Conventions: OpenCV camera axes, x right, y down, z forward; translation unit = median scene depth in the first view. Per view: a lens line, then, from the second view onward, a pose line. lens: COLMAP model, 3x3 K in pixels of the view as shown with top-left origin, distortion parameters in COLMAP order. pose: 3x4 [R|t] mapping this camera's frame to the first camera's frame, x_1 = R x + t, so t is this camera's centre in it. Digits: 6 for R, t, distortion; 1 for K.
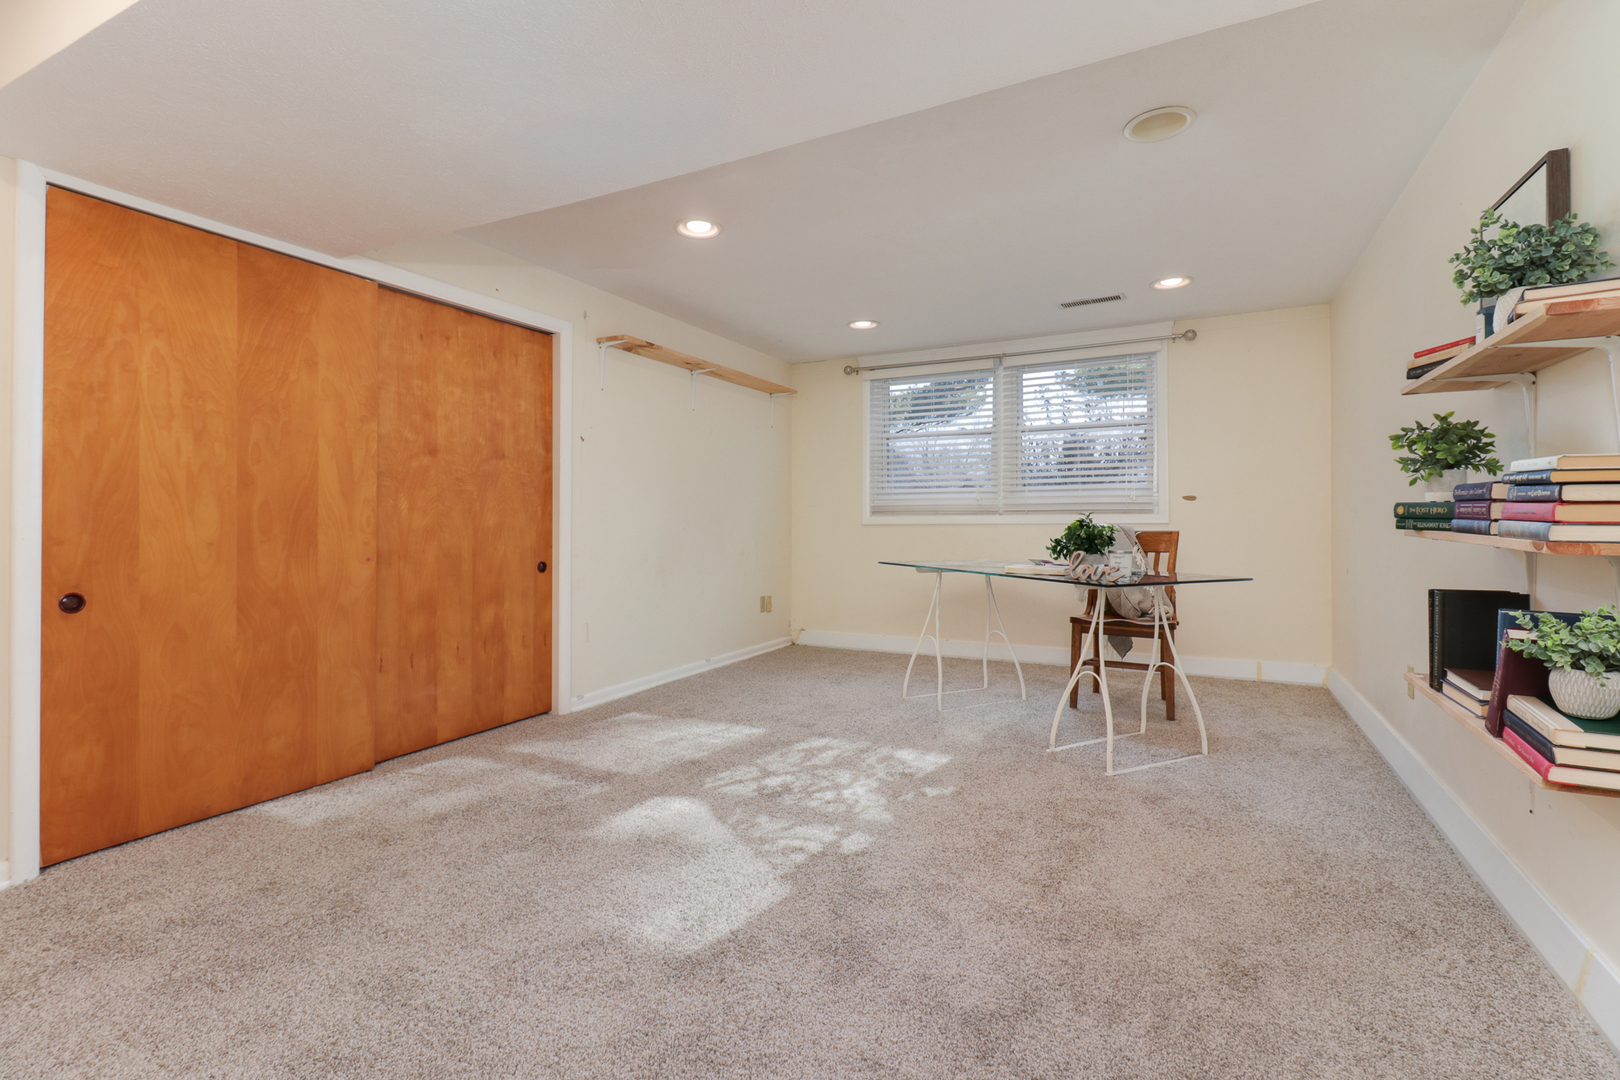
lens RADIAL K [[727.9, 0, 810.0], [0, 727.9, 515.3], [0, 0, 1]] dist [-0.000085, -0.000061]
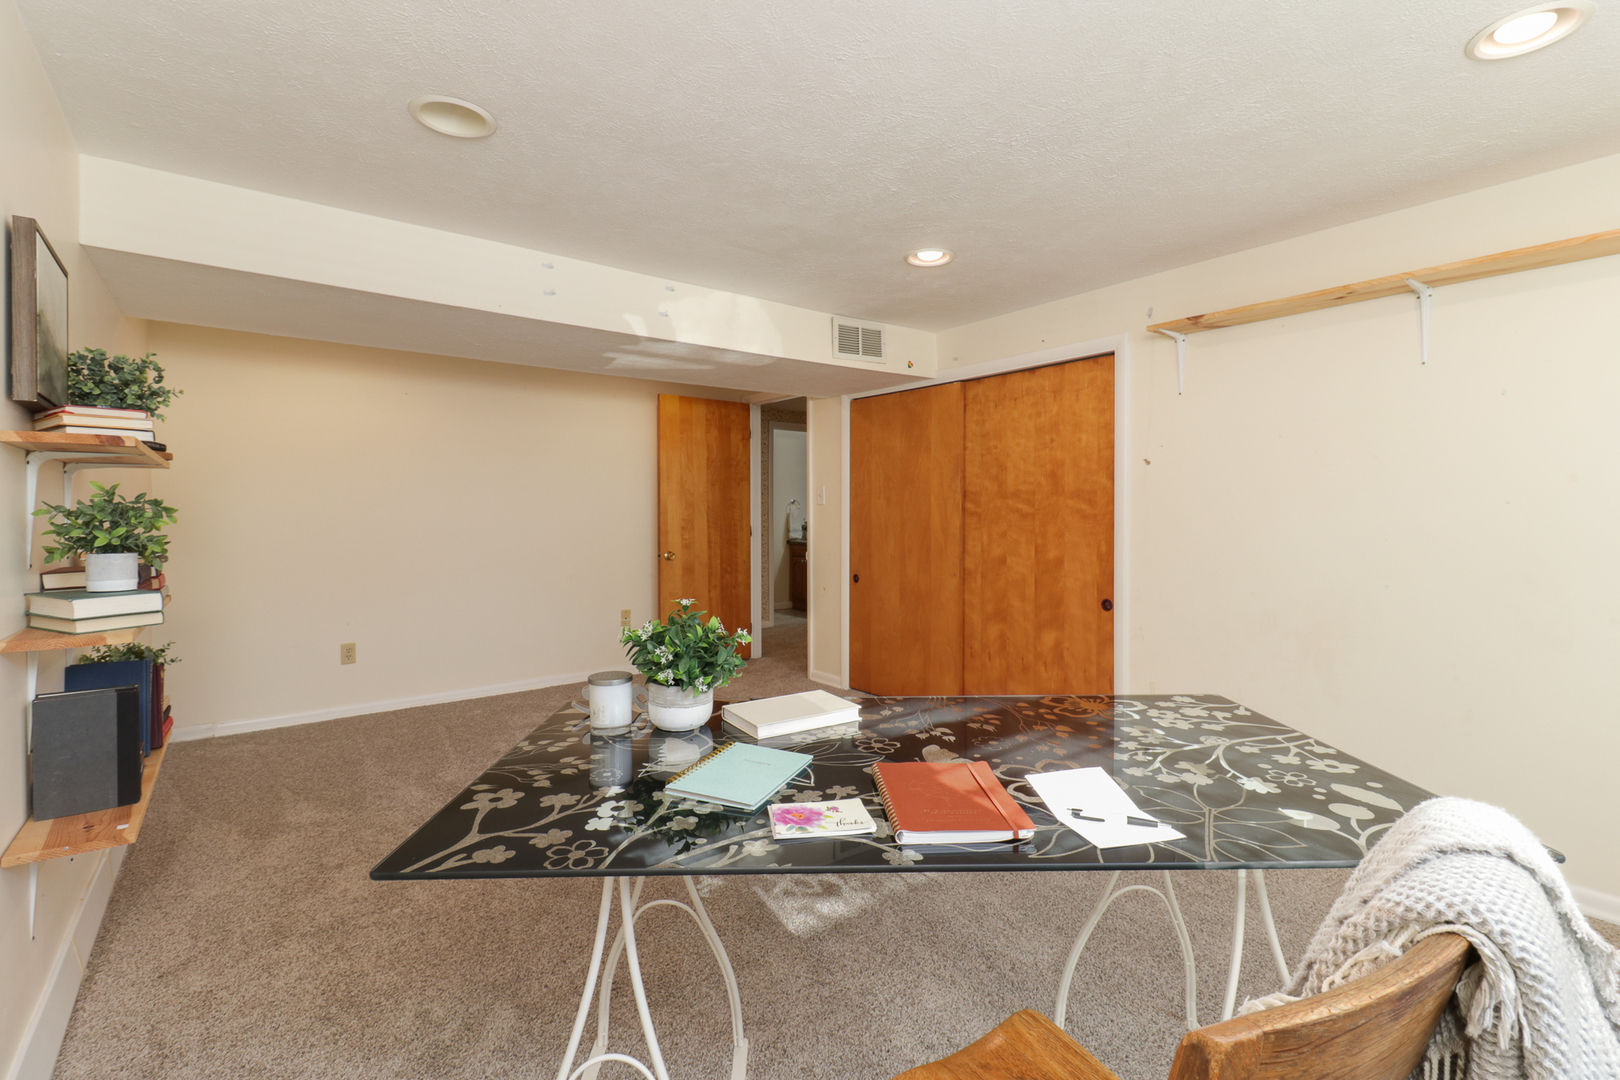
lens RADIAL K [[727.9, 0, 810.0], [0, 727.9, 515.3], [0, 0, 1]] dist [-0.000085, -0.000061]
pose [[-0.425047, 0.007364, -0.905141, 0.706758], [0.008199, 0.999957, 0.004286, -0.056924], [0.905134, -0.005599, -0.425089, 1.150589]]
